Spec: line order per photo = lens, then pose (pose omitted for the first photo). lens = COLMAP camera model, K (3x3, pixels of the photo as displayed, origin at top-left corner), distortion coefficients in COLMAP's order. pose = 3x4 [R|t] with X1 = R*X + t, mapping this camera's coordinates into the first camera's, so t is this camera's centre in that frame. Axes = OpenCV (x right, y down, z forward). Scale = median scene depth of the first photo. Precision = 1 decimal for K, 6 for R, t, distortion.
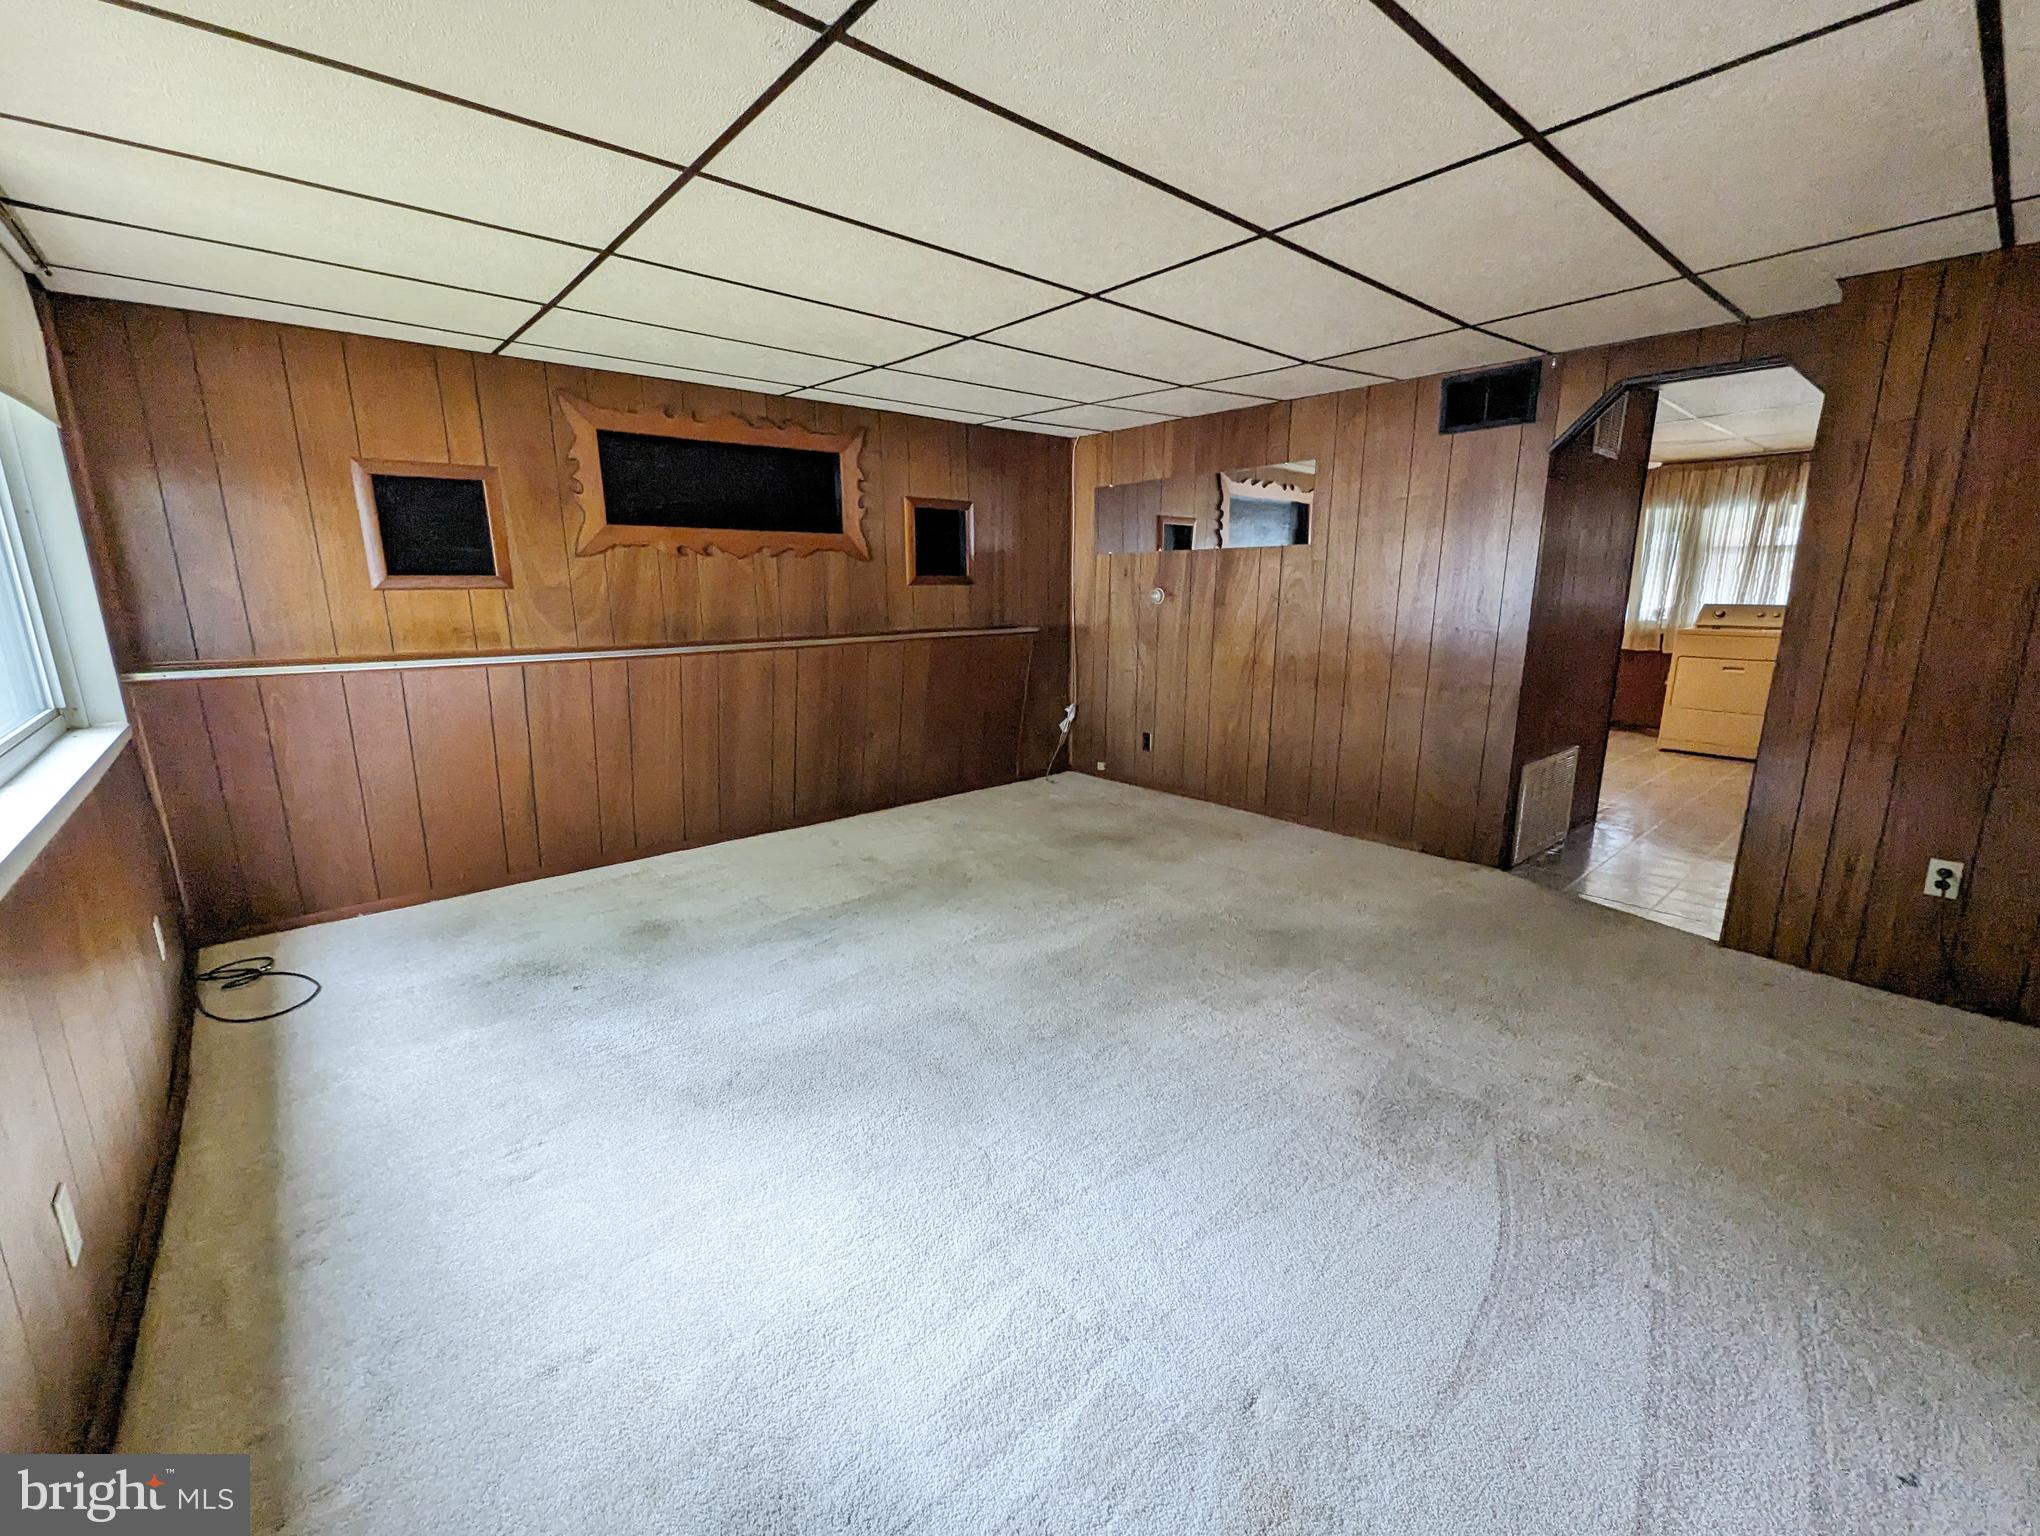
lens RADIAL K [[857.4, 0, 1025.2], [0, 857.4, 773.4], [0, 0, 1]] dist [0.000503, 0.000041]
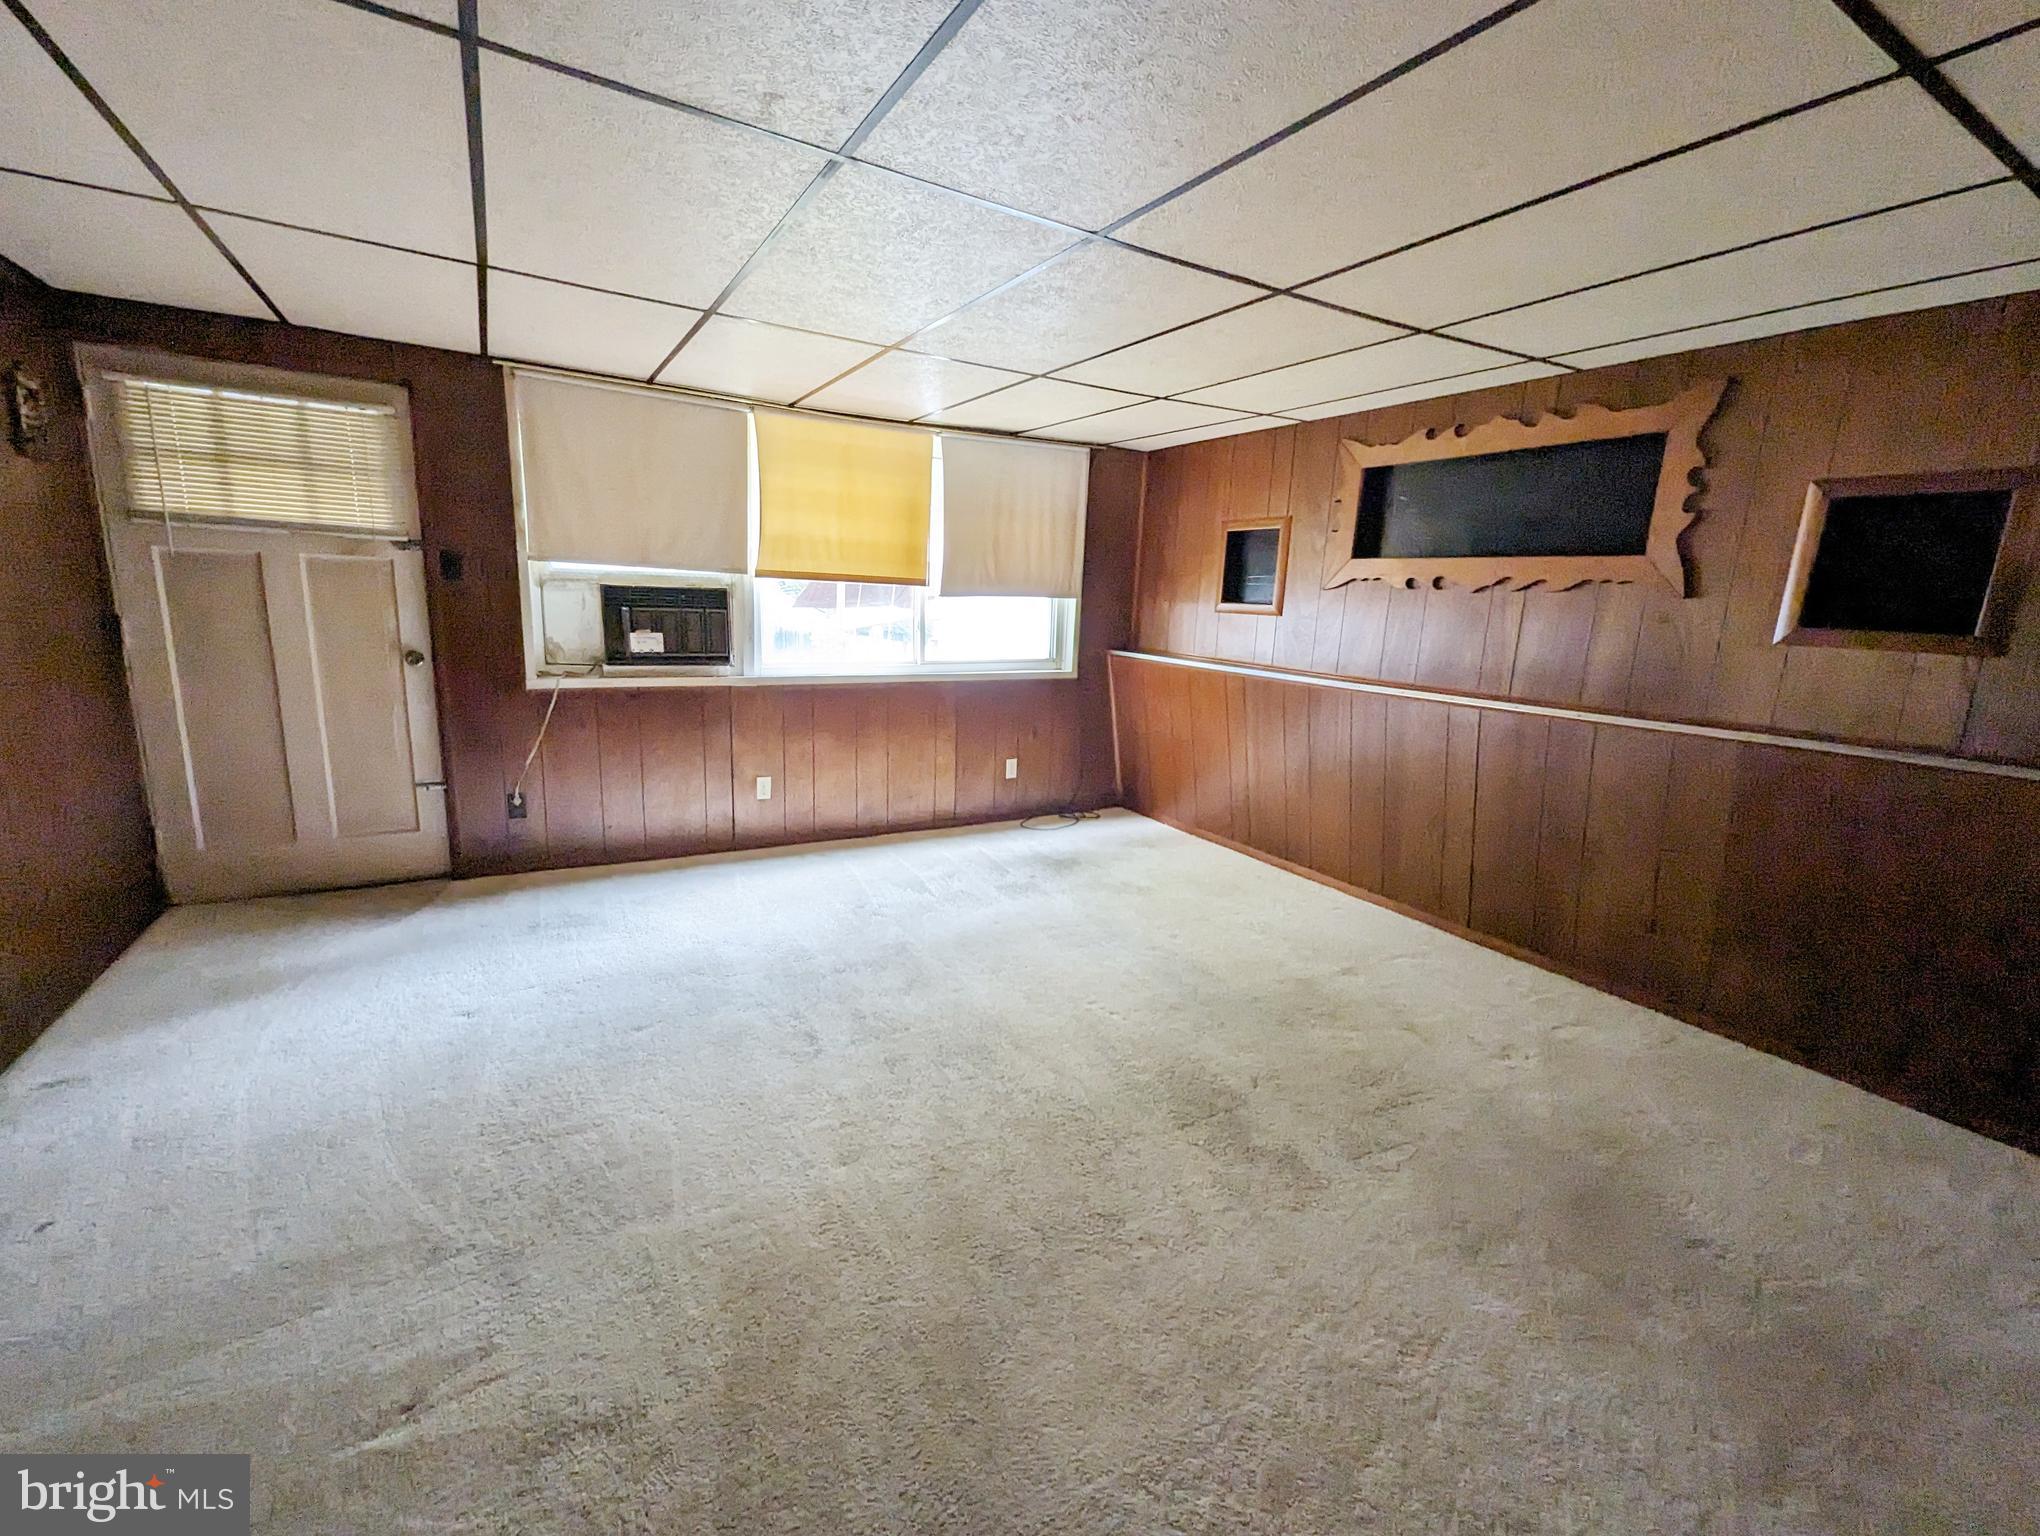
lens RADIAL K [[857.4, 0, 1025.2], [0, 857.4, 773.4], [0, 0, 1]] dist [0.000503, 0.000041]
pose [[-0.180429, 0.196042, -0.963853, 0.524220], [-0.263373, 0.934522, 0.239379, -0.159562], [0.947671, 0.297044, -0.116982, 0.683208]]
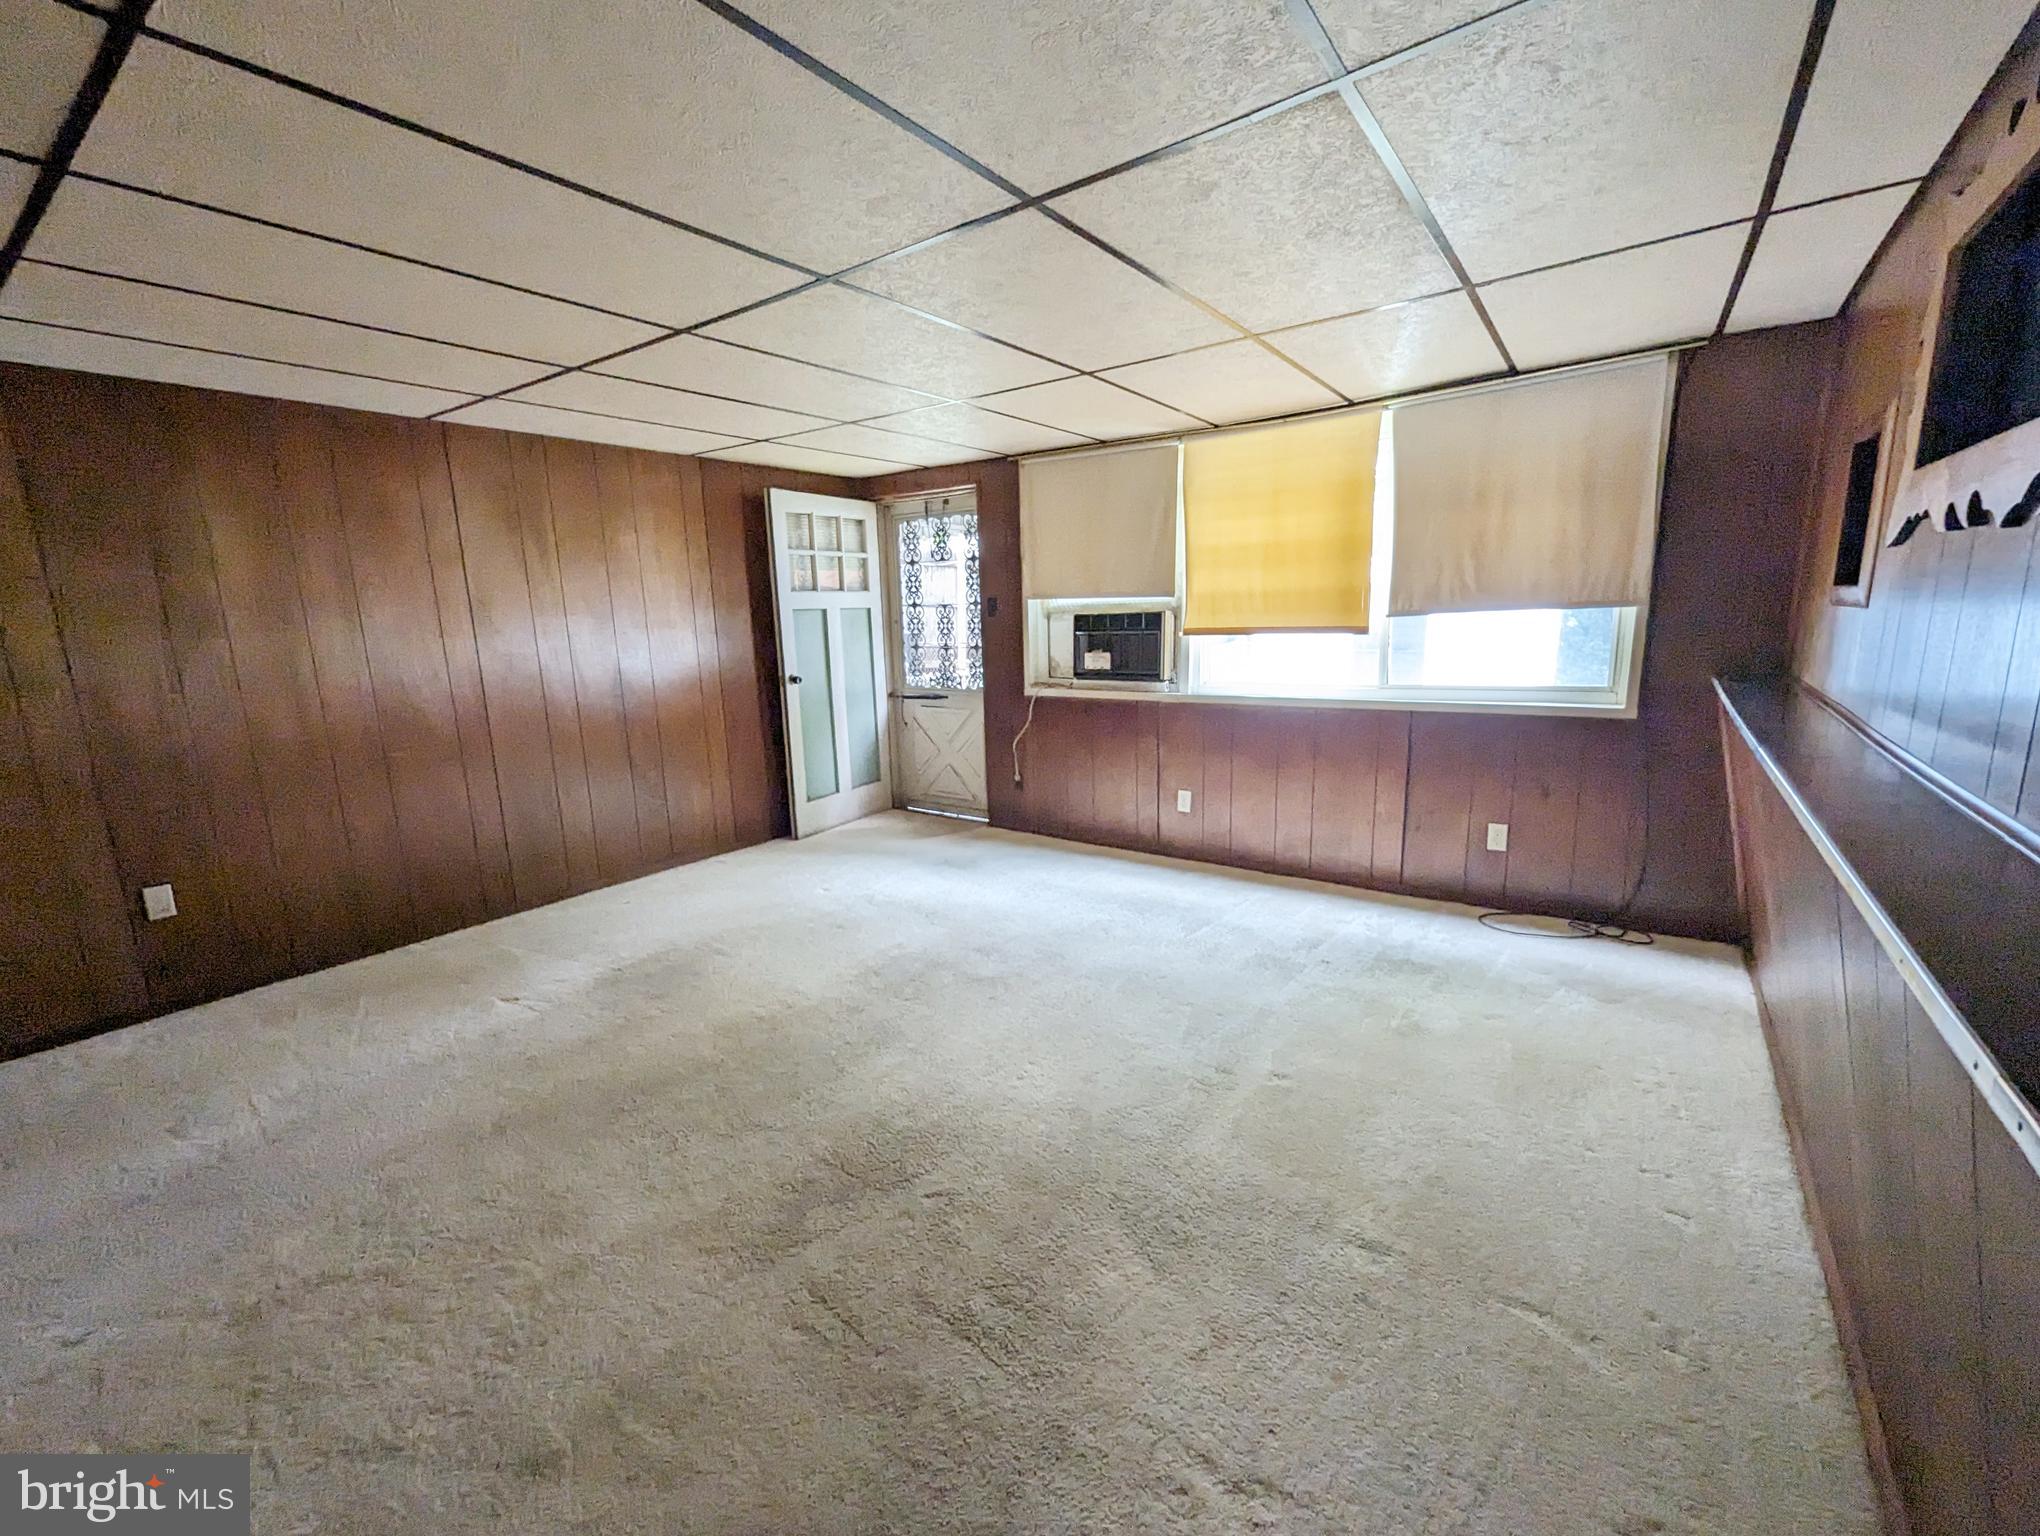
lens RADIAL K [[857.4, 0, 1025.2], [0, 857.4, 773.4], [0, 0, 1]] dist [0.000503, 0.000041]
pose [[-0.973527, 0.065894, -0.218868, 0.060774], [-0.027072, 0.917564, 0.396664, -0.255022], [0.226963, 0.392089, -0.891490, 1.121936]]
